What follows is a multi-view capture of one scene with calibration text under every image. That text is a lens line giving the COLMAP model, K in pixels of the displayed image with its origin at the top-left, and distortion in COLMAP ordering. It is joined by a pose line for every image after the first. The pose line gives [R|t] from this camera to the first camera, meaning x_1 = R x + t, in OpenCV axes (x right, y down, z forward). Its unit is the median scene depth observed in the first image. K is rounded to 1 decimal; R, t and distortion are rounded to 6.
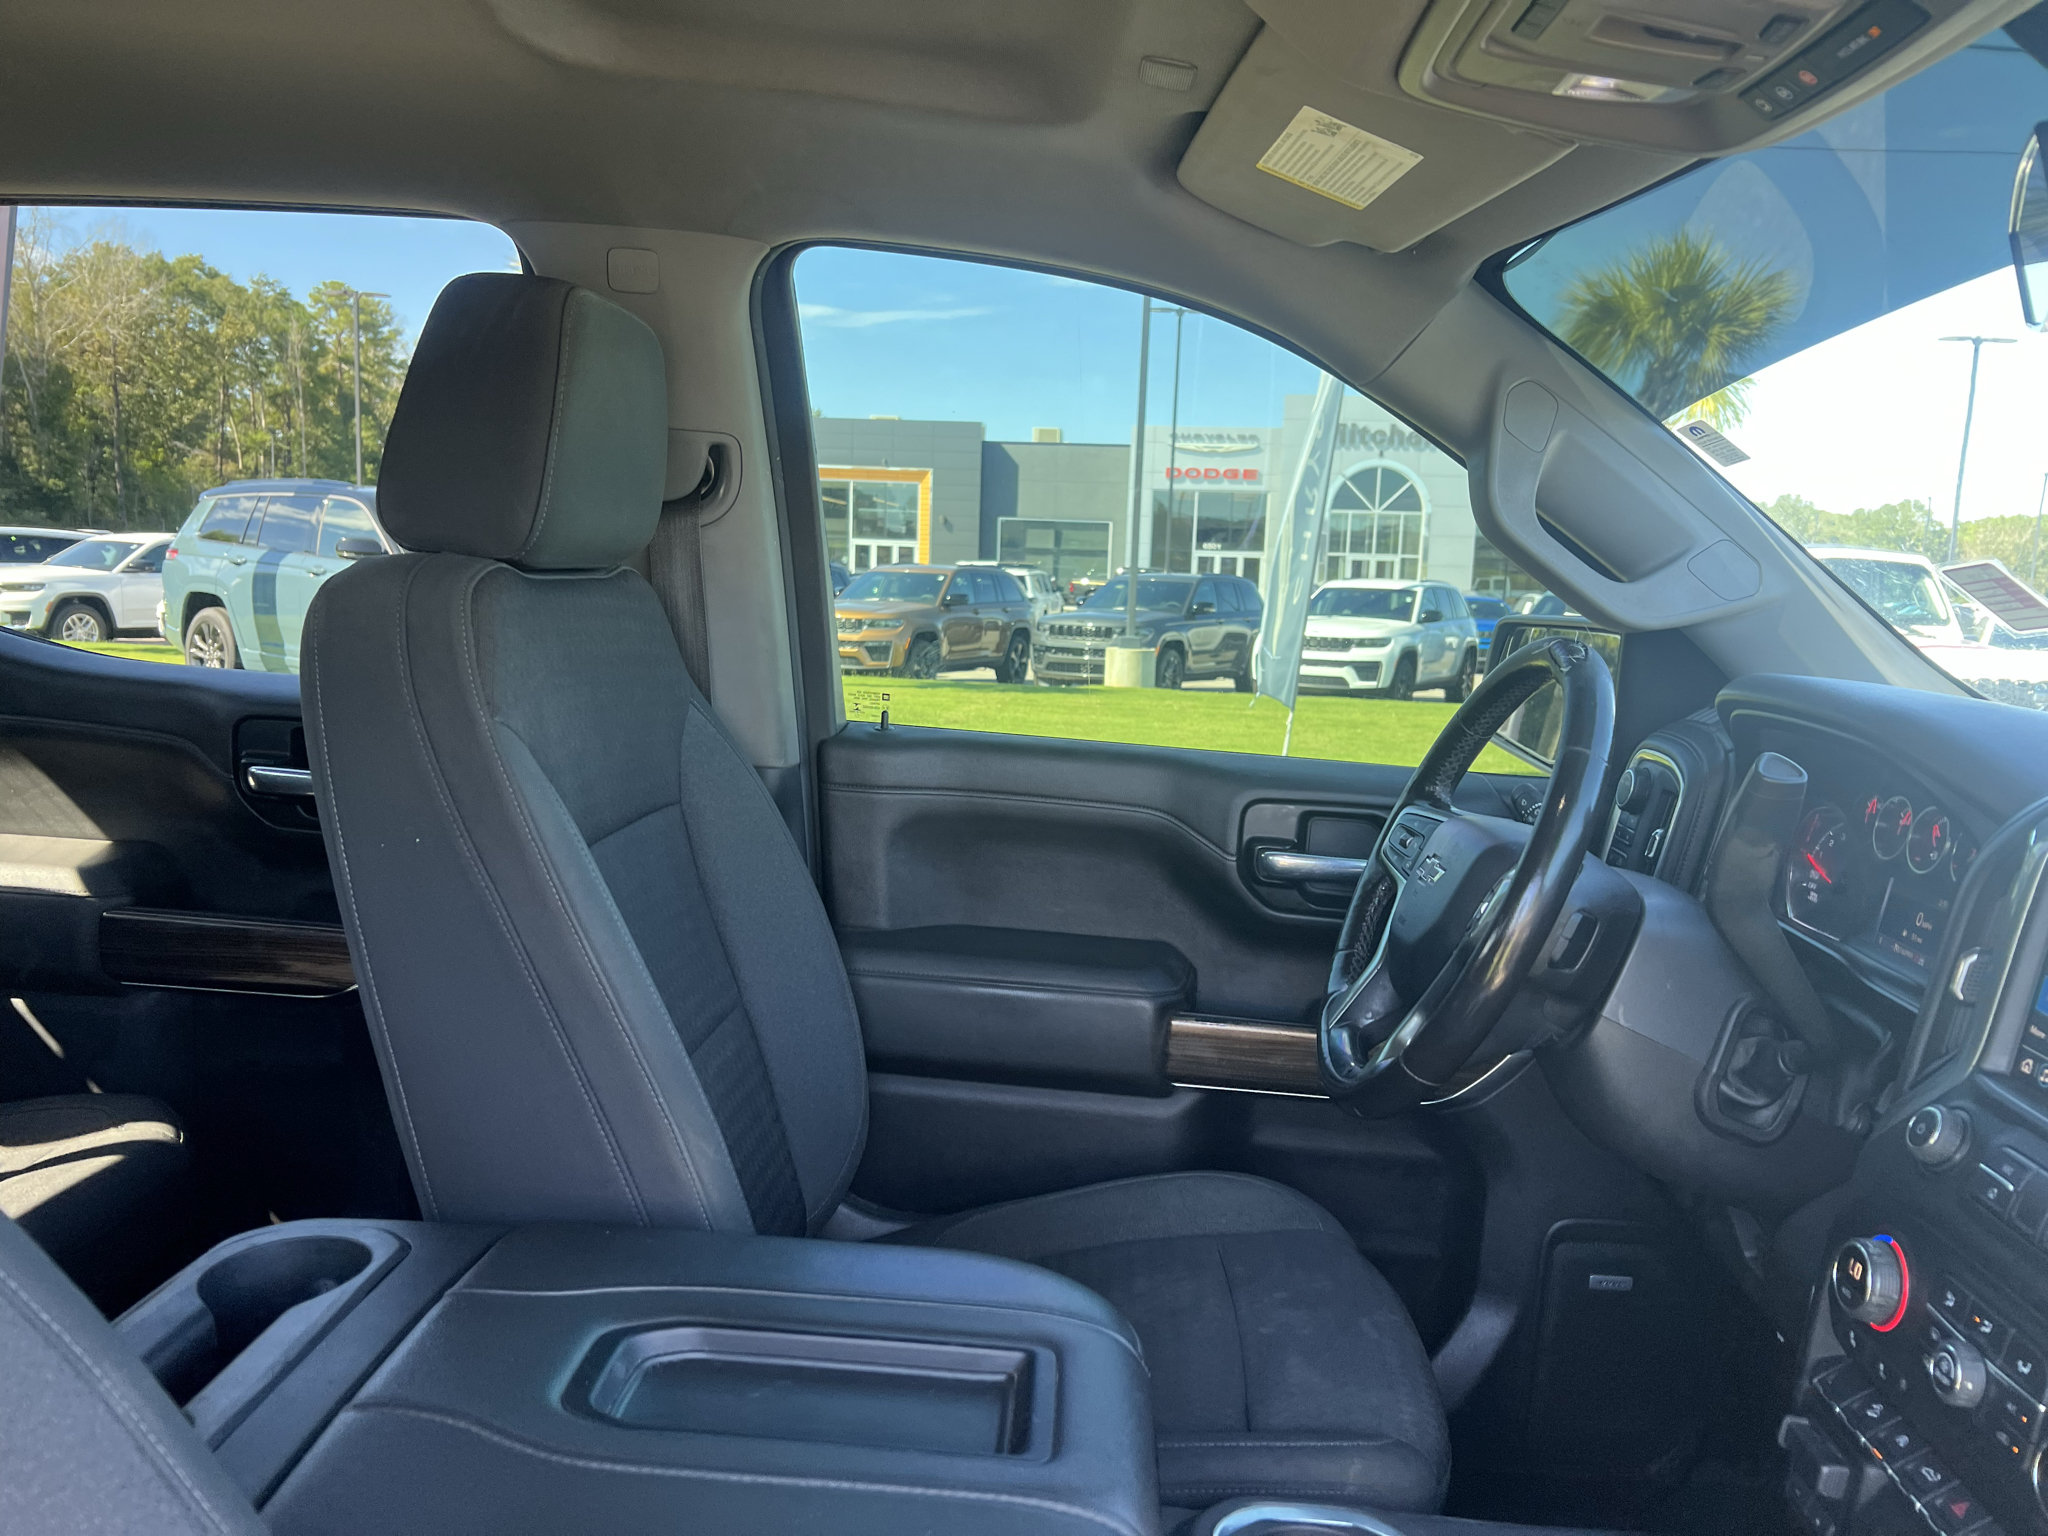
lens RADIAL K [[1525.5, 0, 1024.0], [0, 1525.5, 768.0], [0, 0, 1]] dist [0.101406, -0.113422]
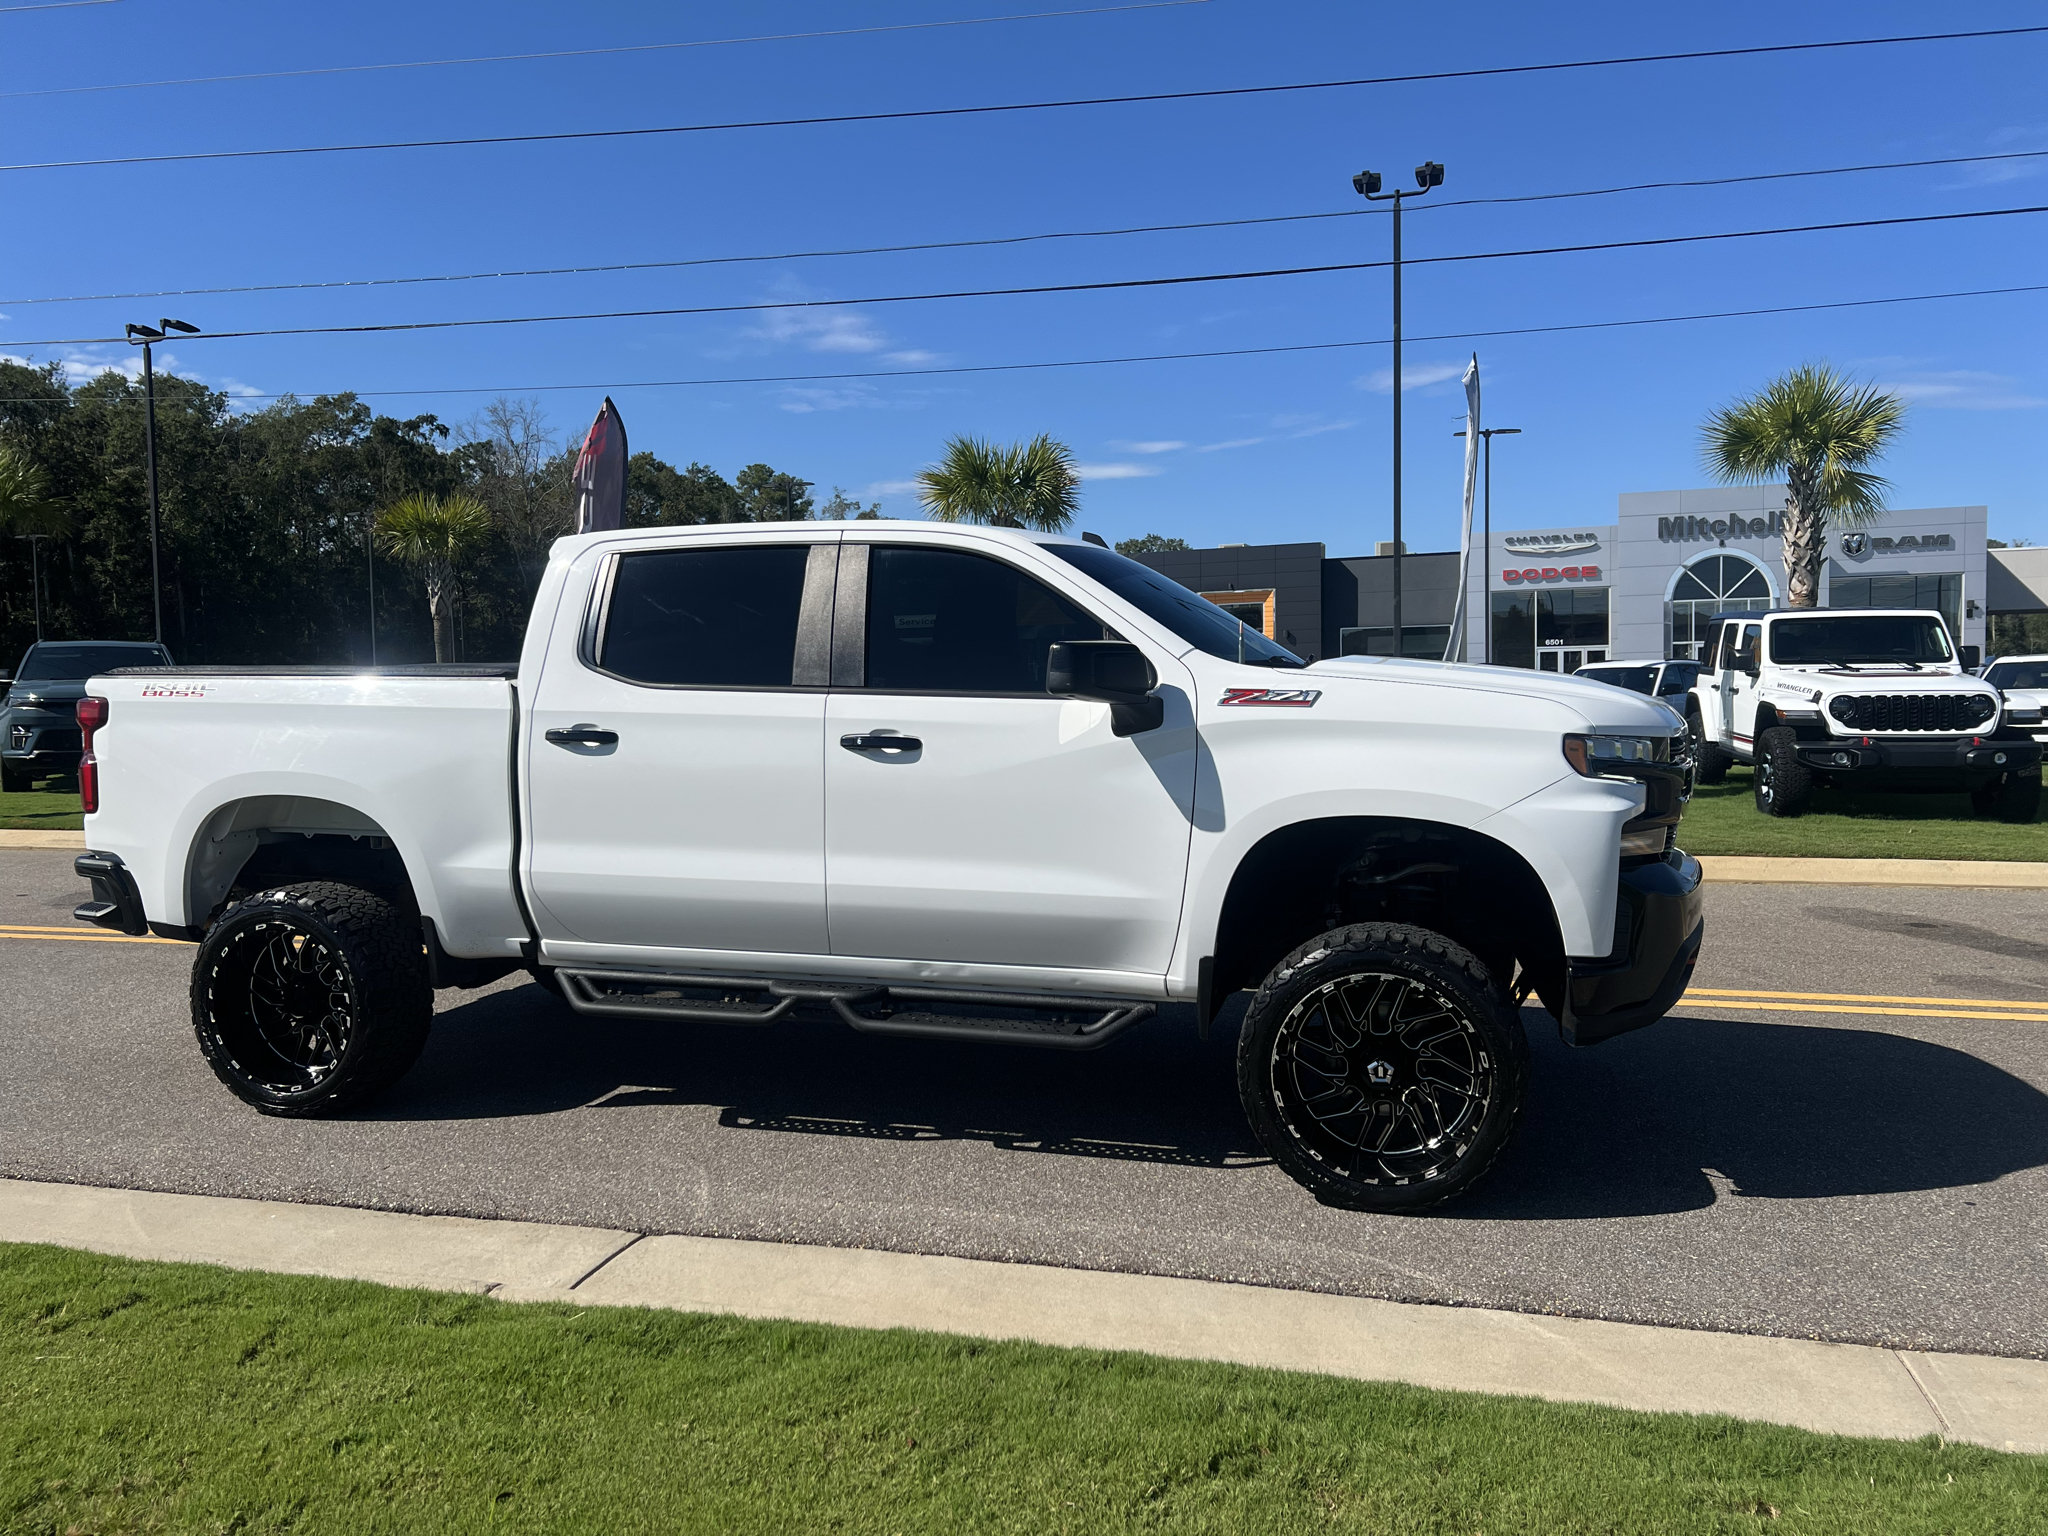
lens RADIAL K [[1525.4, 0, 1025.6], [0, 1525.4, 782.5], [0, 0, 1]] dist [0.053242, -0.066342]
pose [[0.970313, -0.038684, -0.238739, 0.021492], [0.022188, 0.997201, -0.071400, 0.014169], [0.240833, 0.063983, 0.968455, -0.075999]]
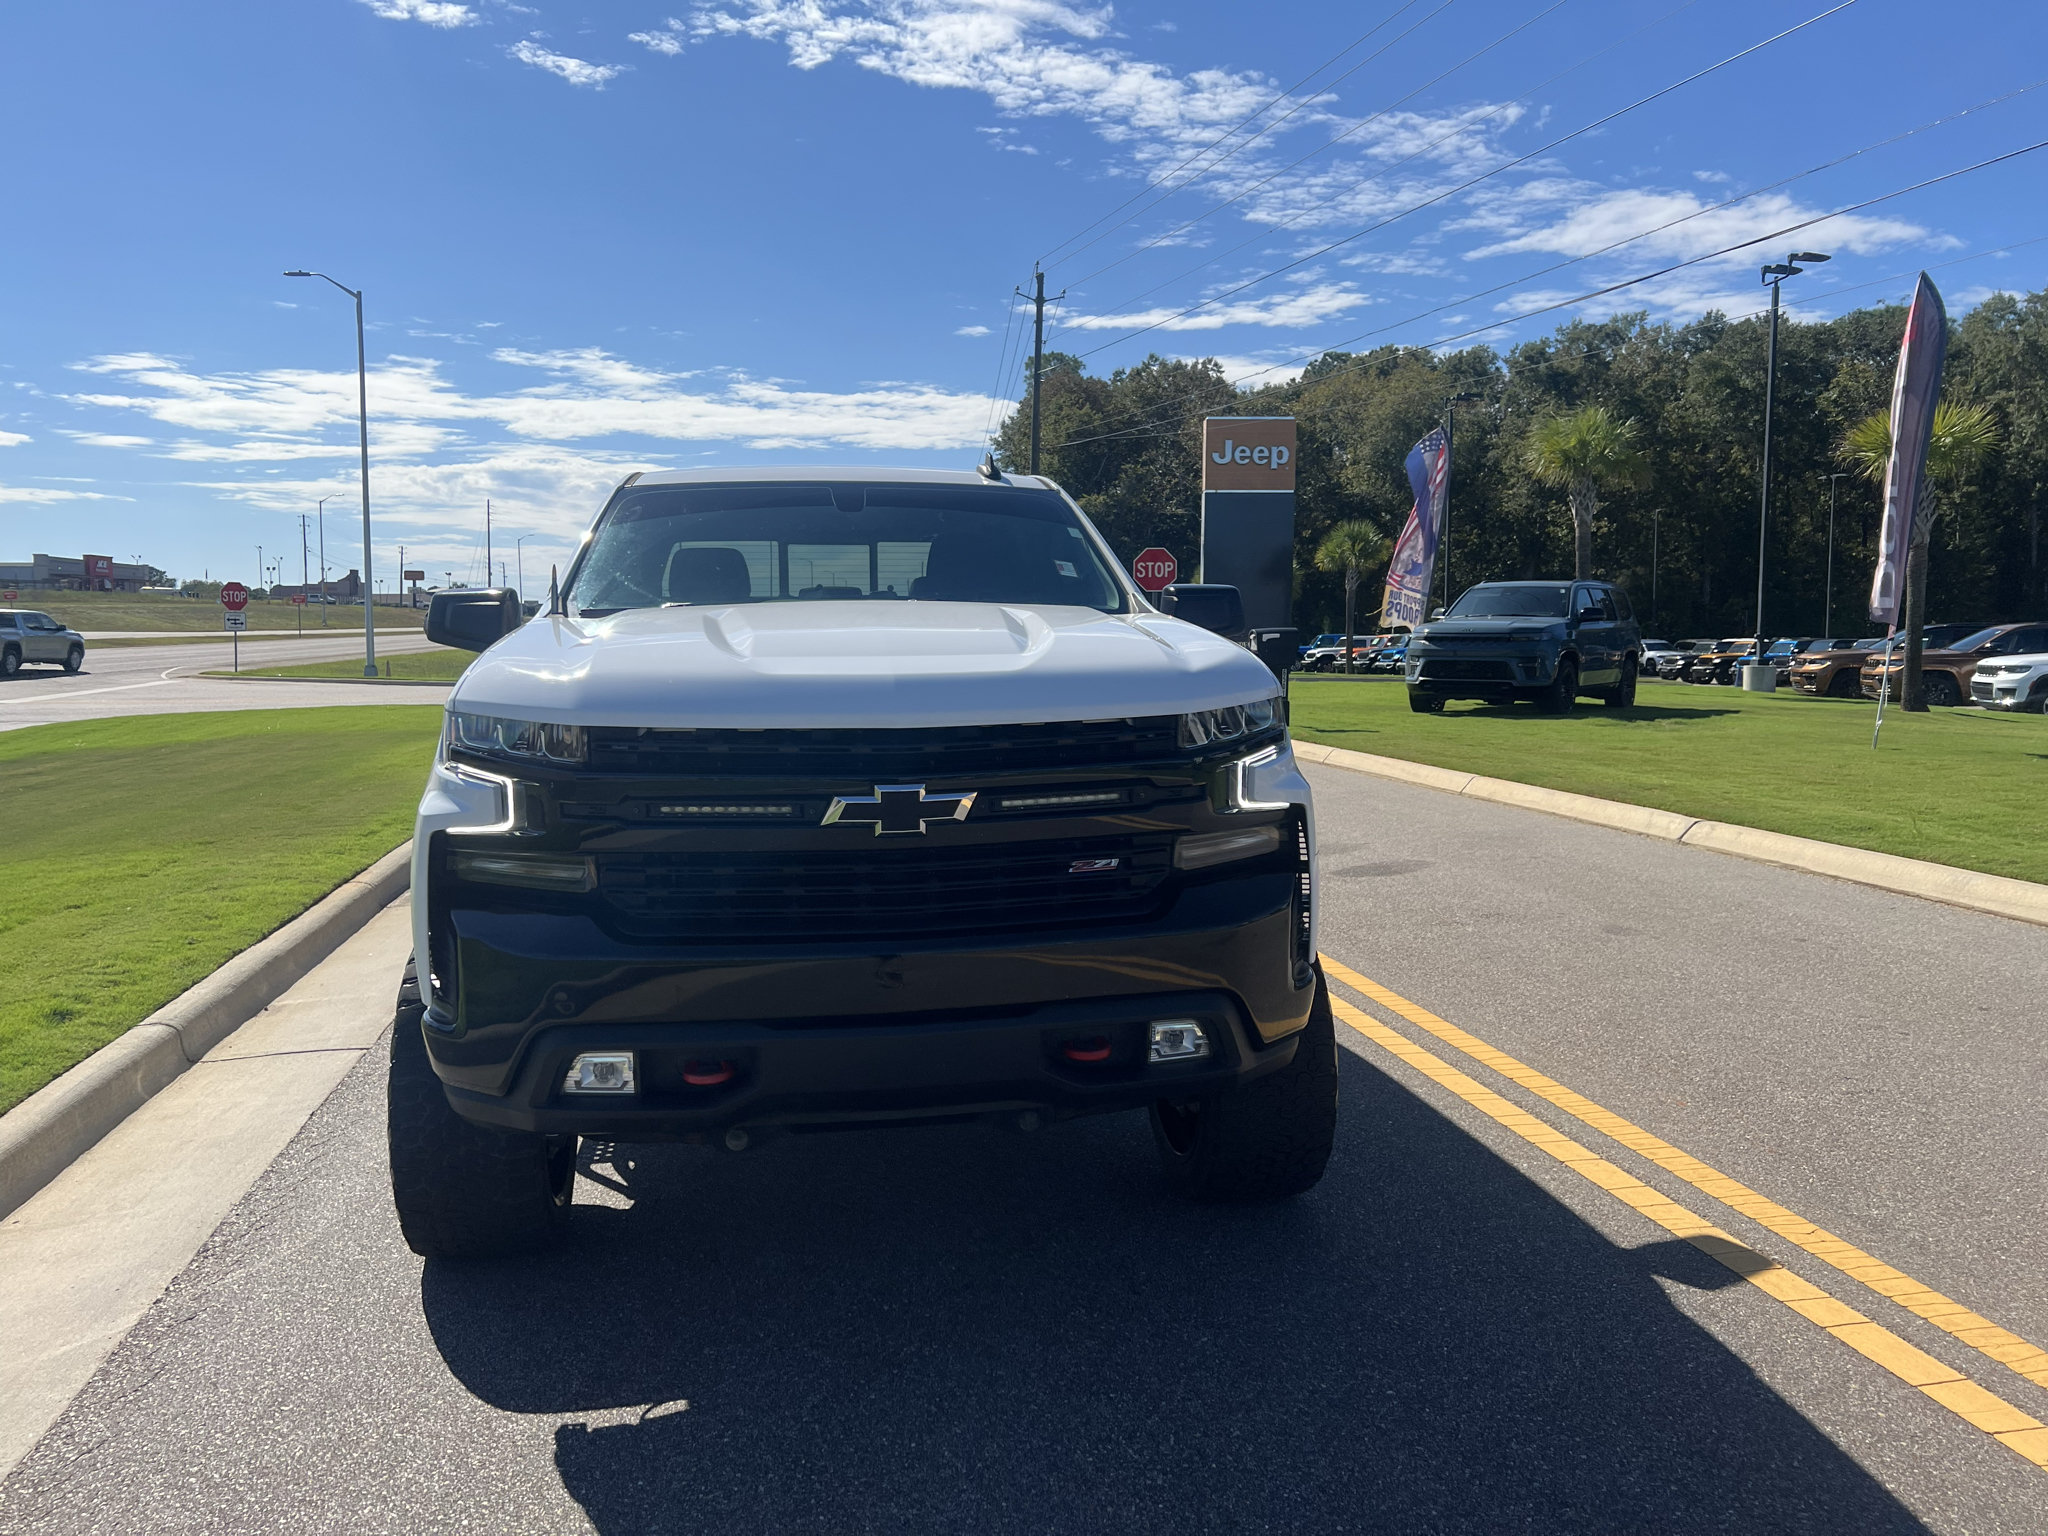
lens RADIAL K [[1547.7, 0, 1024.8], [0, 1547.7, 742.8], [0, 0, 1]] dist [0.035962, -0.038494]
pose [[0.214835, 0.027955, -0.976250, 0.083381], [-0.116244, 0.993217, 0.002860, 0.006695], [0.969708, 0.112868, 0.216627, 0.002773]]
